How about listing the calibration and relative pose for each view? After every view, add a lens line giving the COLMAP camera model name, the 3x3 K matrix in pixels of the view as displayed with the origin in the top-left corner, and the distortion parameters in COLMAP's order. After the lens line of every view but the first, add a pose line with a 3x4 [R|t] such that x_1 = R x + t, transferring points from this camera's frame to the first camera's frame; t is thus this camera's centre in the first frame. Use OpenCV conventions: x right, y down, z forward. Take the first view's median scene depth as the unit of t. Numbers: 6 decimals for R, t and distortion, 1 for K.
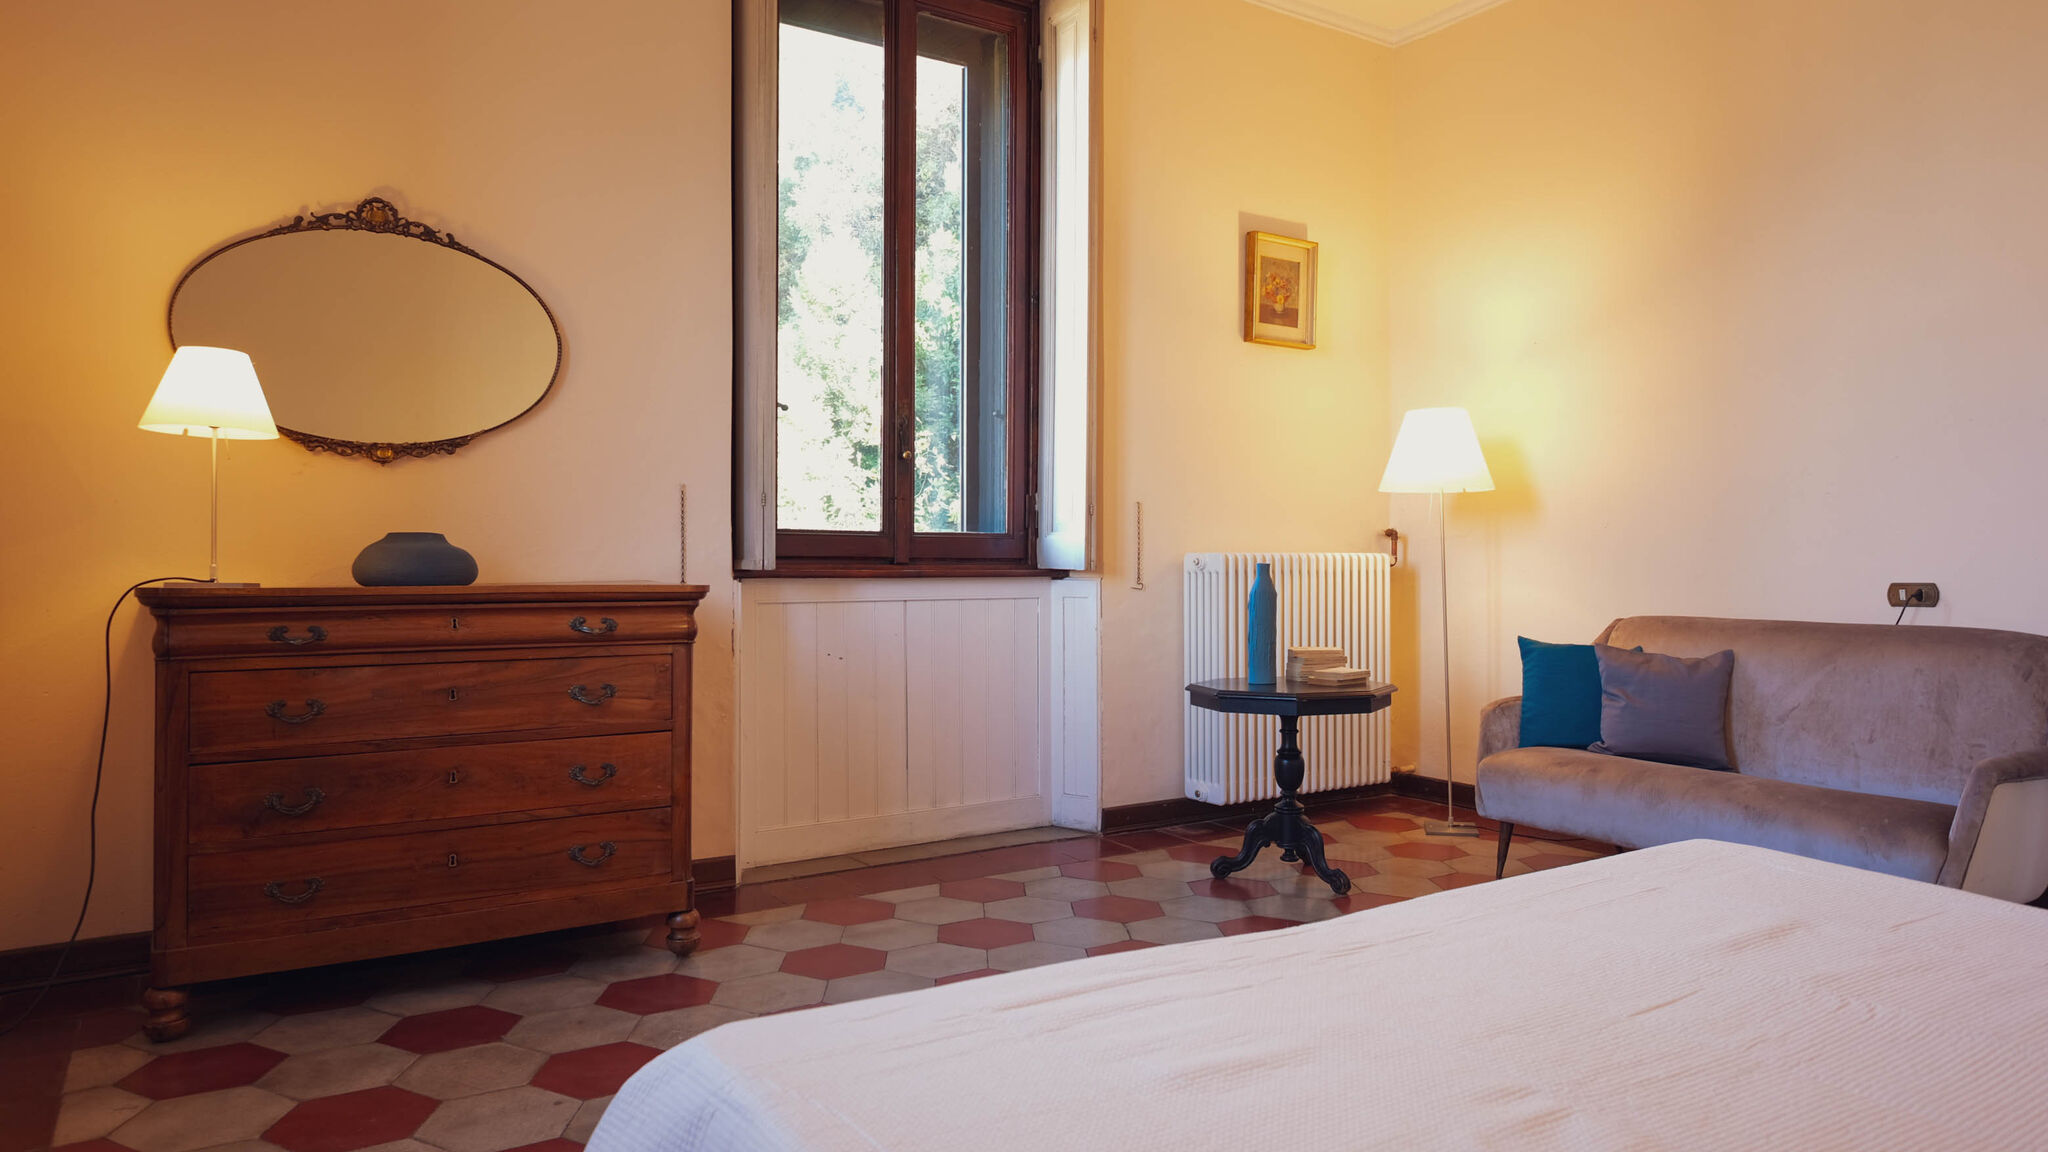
lens RADIAL K [[1302.0, 0, 1016.8], [0, 1302.0, 564.1], [0, 0, 1]] dist [0.009241, -0.012139]
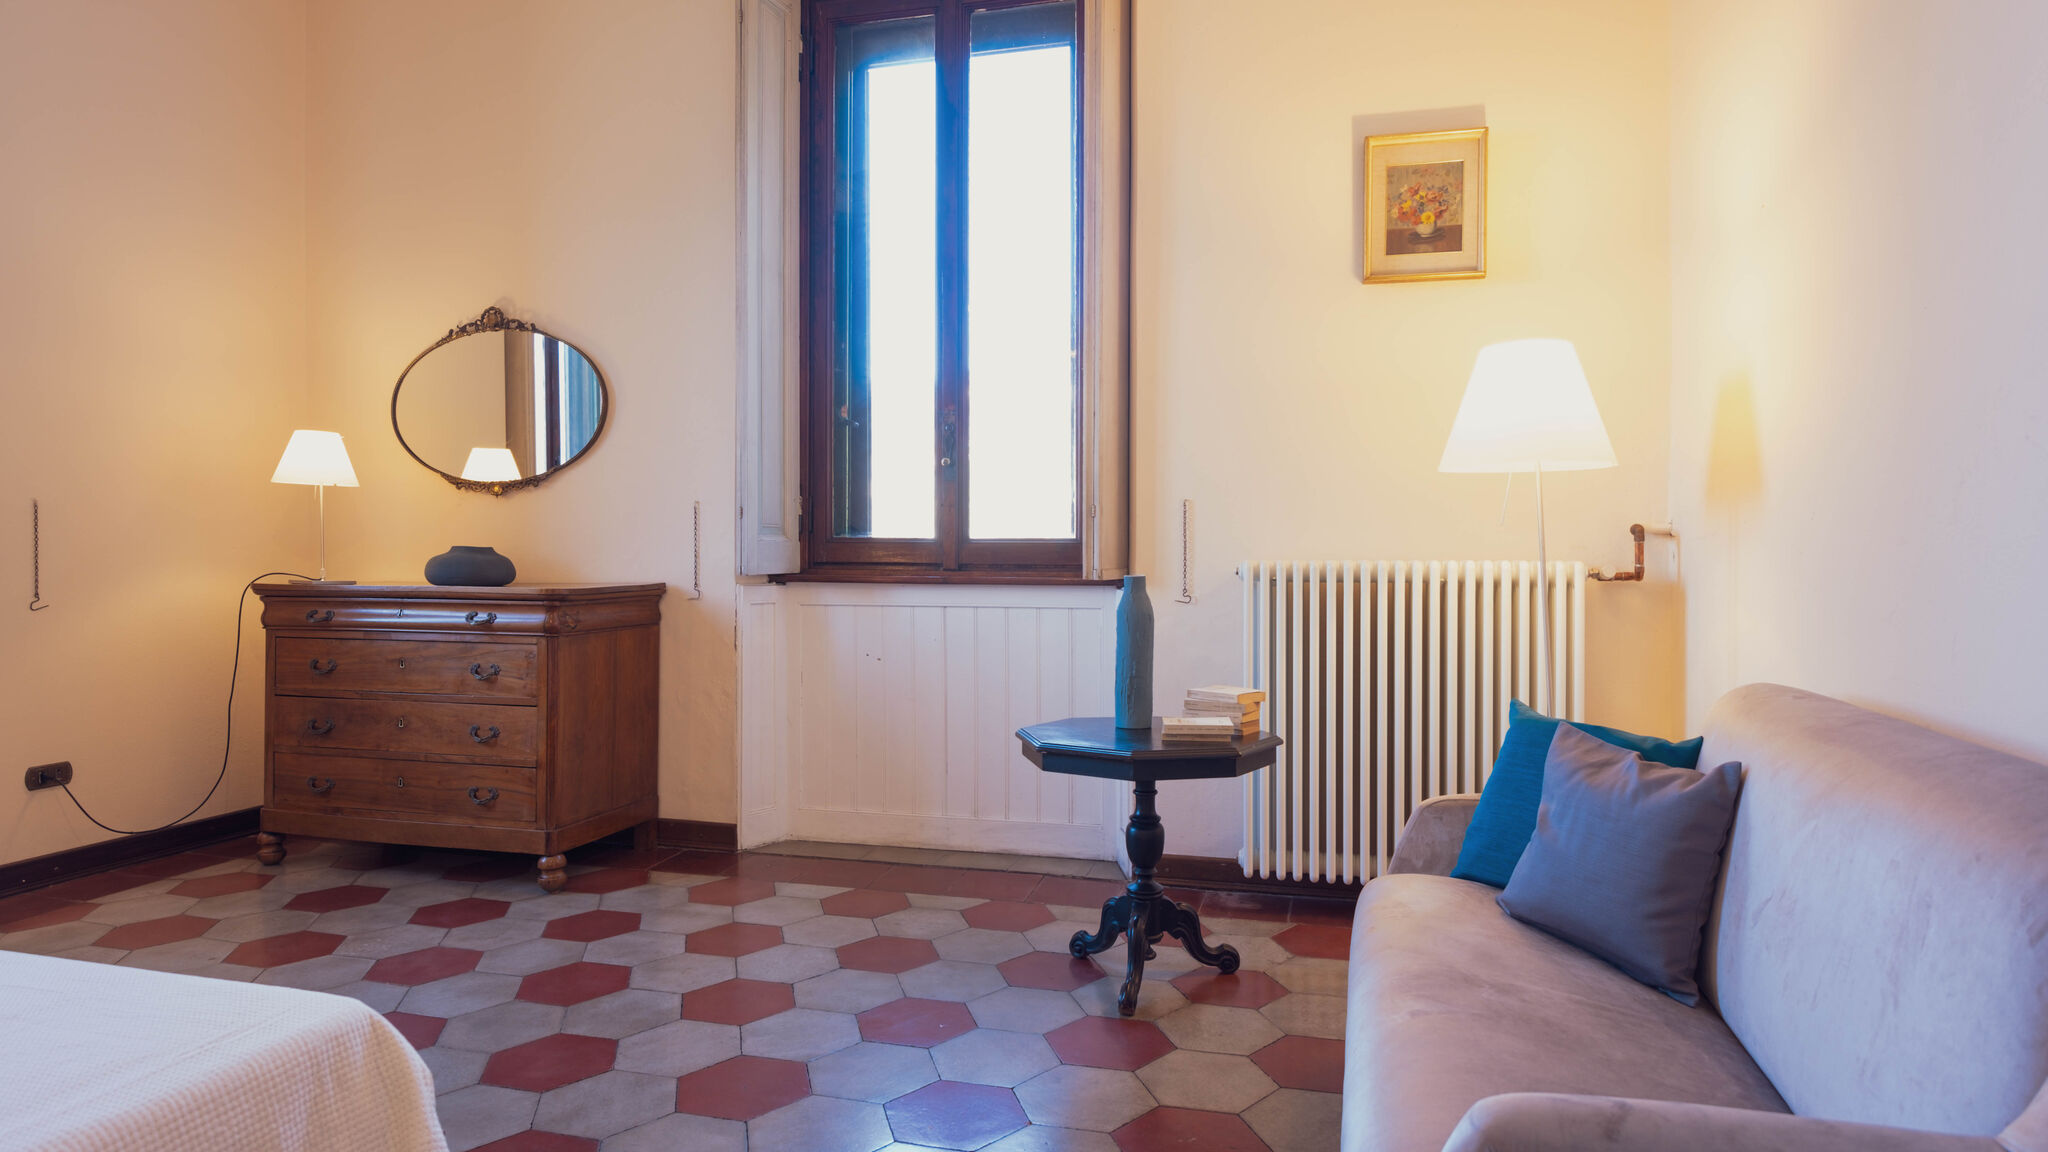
lens RADIAL K [[1183.6, 0, 1121.4], [0, 1183.6, 574.4], [0, 0, 1]] dist [0.012573, 0.002677]
pose [[0.665608, 0.013124, -0.746186, 0.720795], [-0.004990, 0.999901, 0.013135, -0.010801], [0.746285, -0.005019, 0.665608, 0.514238]]
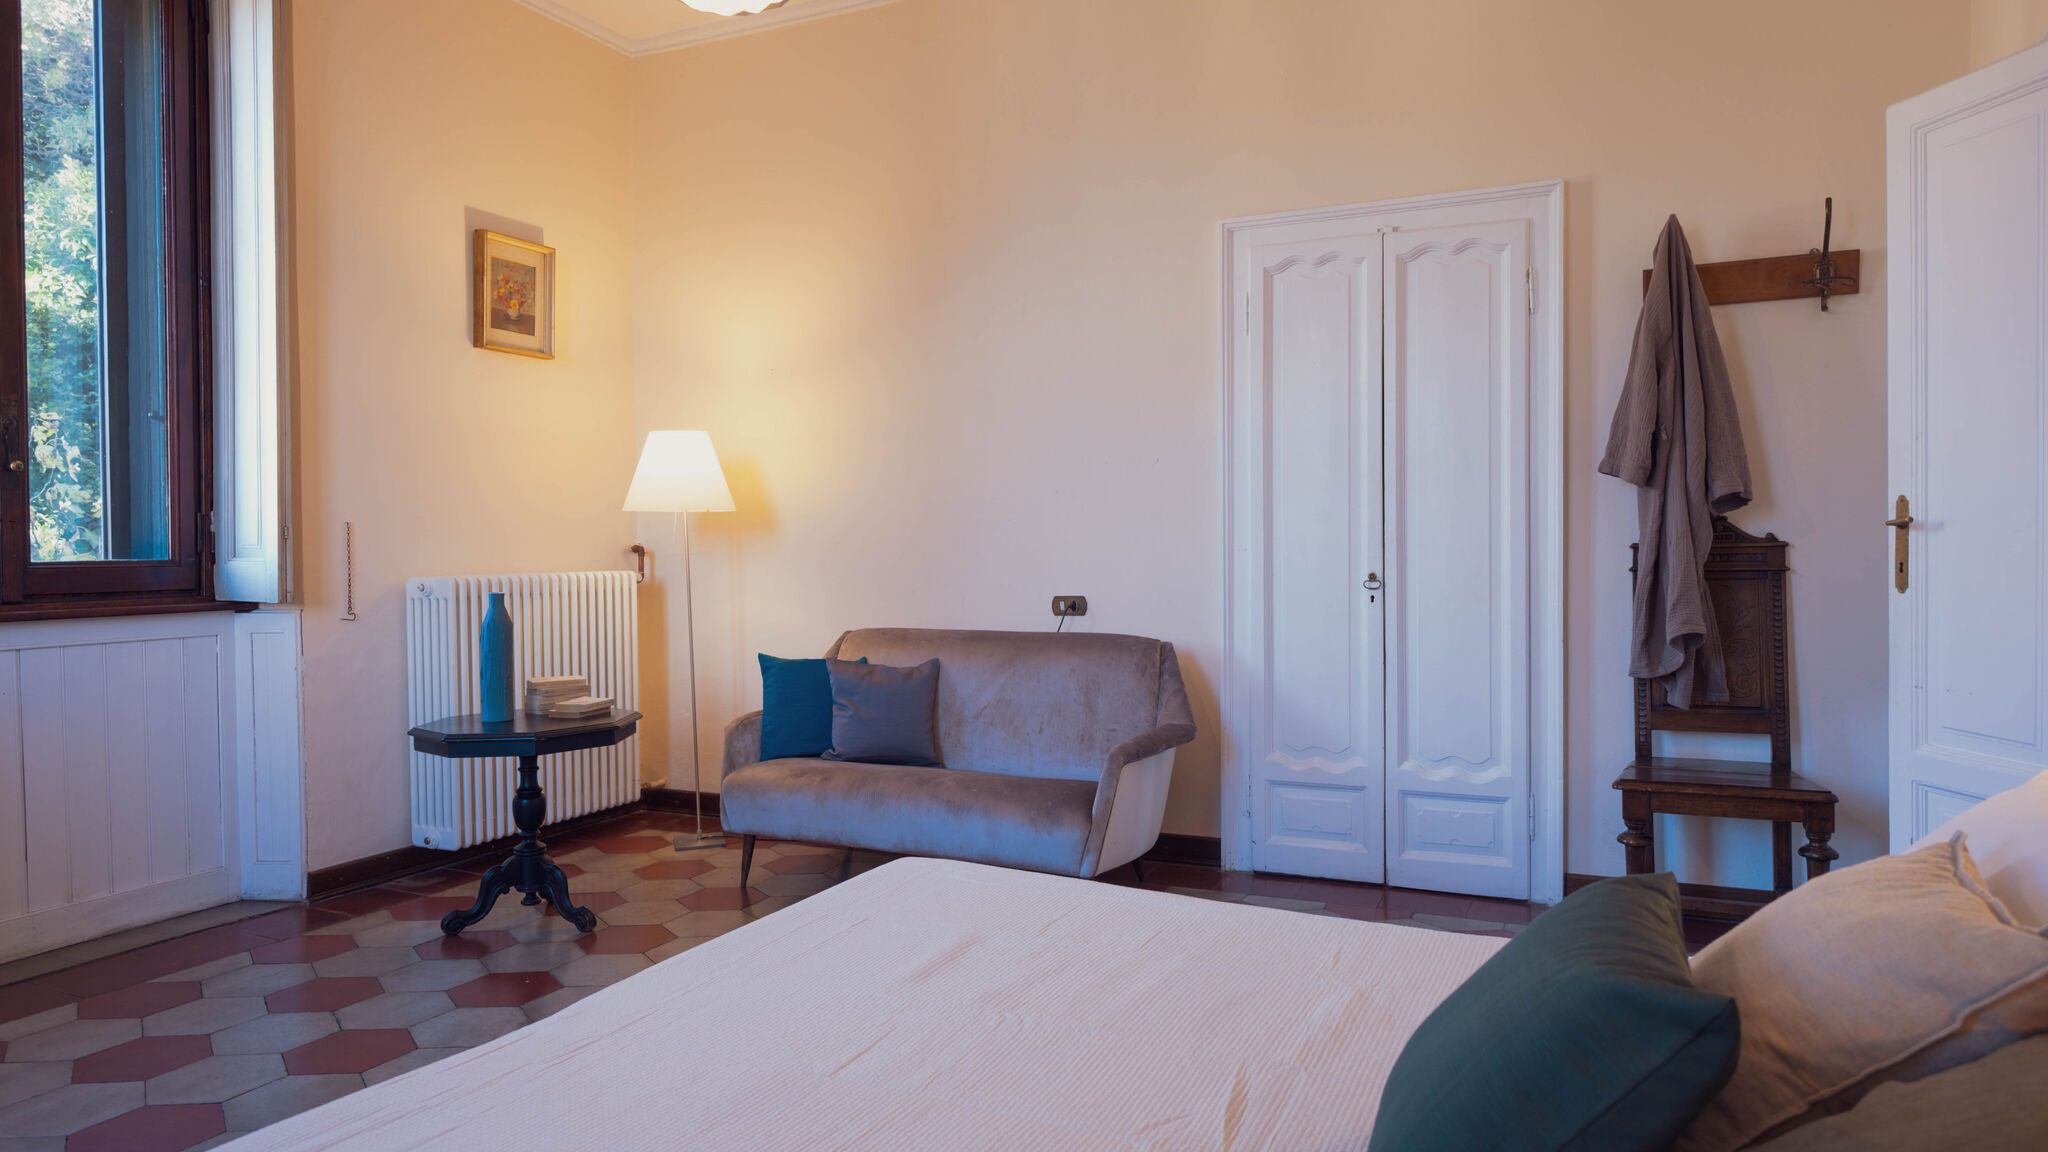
lens RADIAL K [[1302.0, 0, 1034.8], [0, 1302.0, 566.7], [0, 0, 1]] dist [0.009241, -0.012139]
pose [[0.844006, -0.018353, 0.536020, 0.012936], [0.010857, 0.999794, 0.017136, -0.030953], [-0.536225, -0.008643, 0.844031, -0.001052]]
